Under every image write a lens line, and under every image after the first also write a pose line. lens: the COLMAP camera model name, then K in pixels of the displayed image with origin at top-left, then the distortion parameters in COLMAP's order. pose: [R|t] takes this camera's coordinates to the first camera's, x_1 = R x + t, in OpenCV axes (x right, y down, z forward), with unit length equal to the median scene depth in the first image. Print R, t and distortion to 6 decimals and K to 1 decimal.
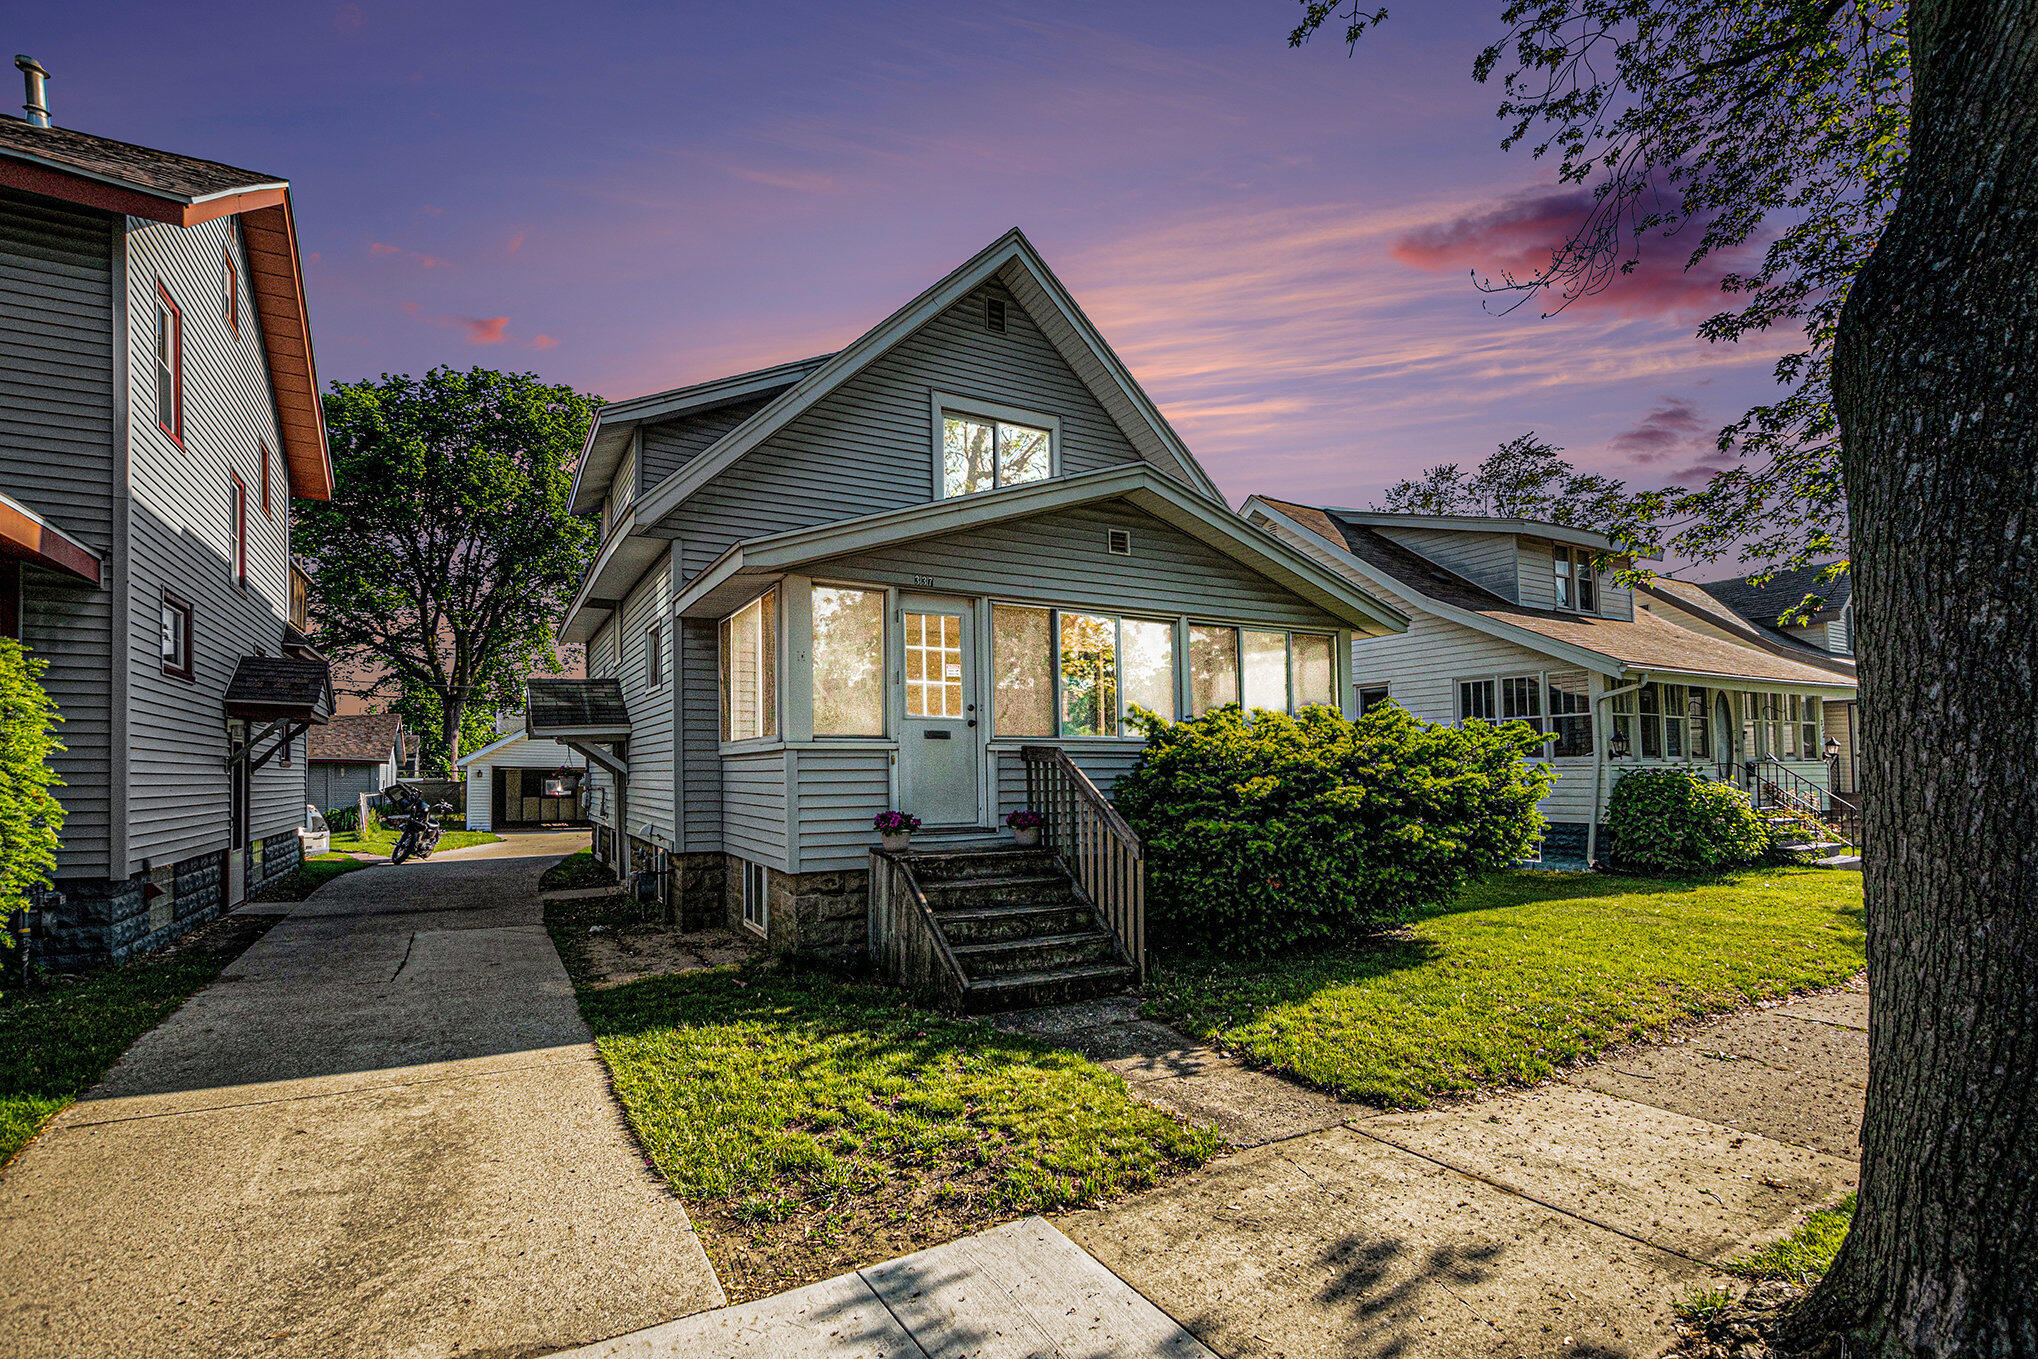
lens RADIAL K [[951.5, 0, 1018.3], [0, 951.5, 753.1], [0, 0, 1]] dist [-0.009466, -0.000292]
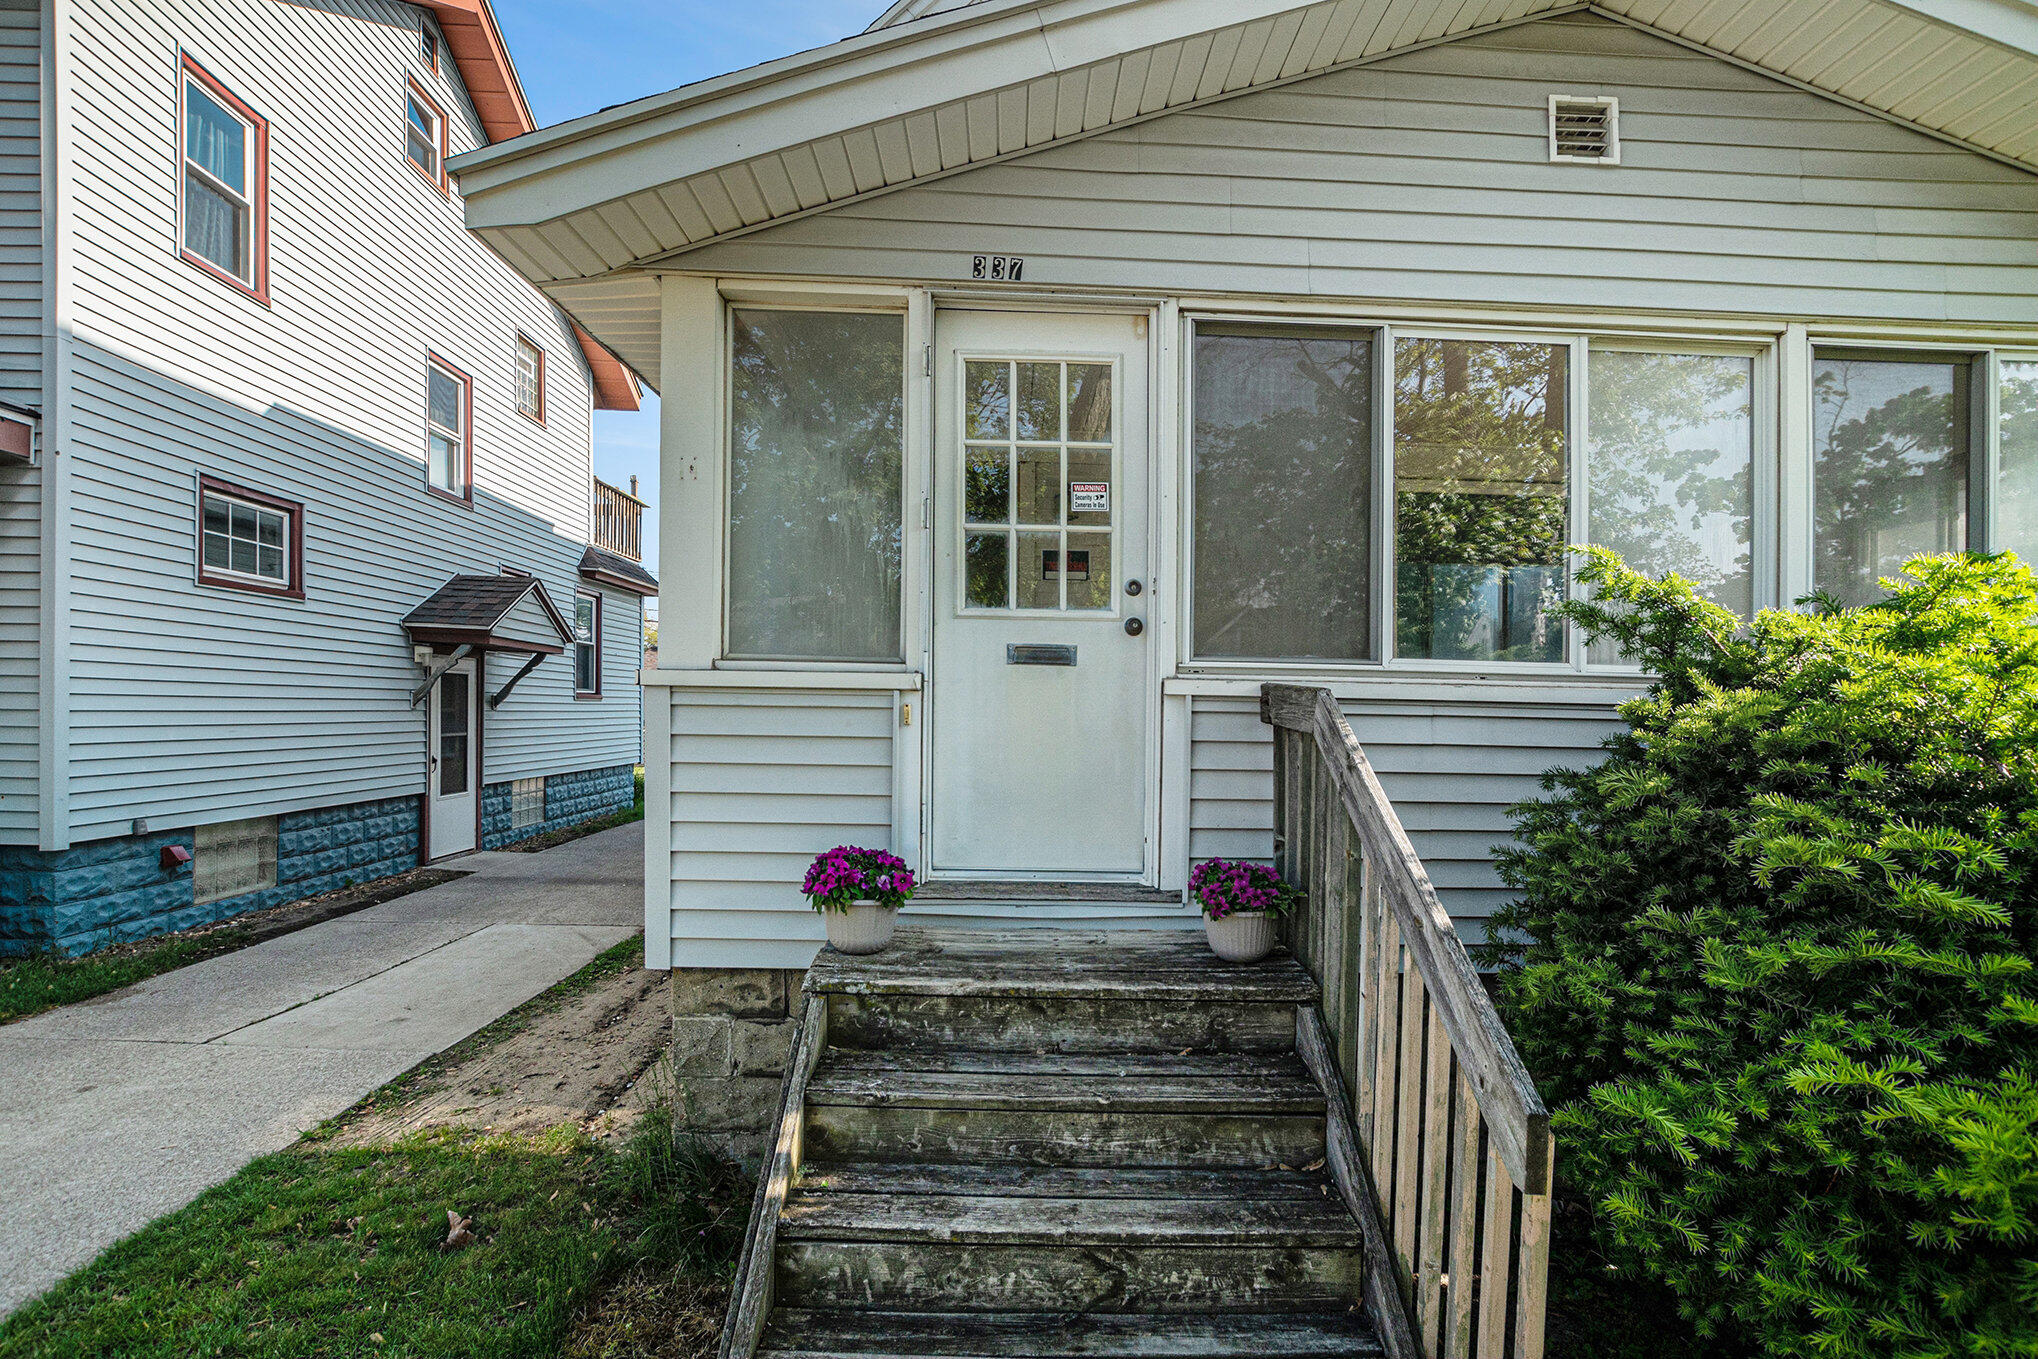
lens RADIAL K [[951.5, 0, 1018.3], [0, 951.5, 753.1], [0, 0, 1]] dist [-0.009466, -0.000292]
pose [[0.882951, 0.046988, -0.467107, 0.109540], [-0.014589, 0.997244, 0.072739, -0.007132], [0.469238, -0.057410, 0.881204, 0.682250]]
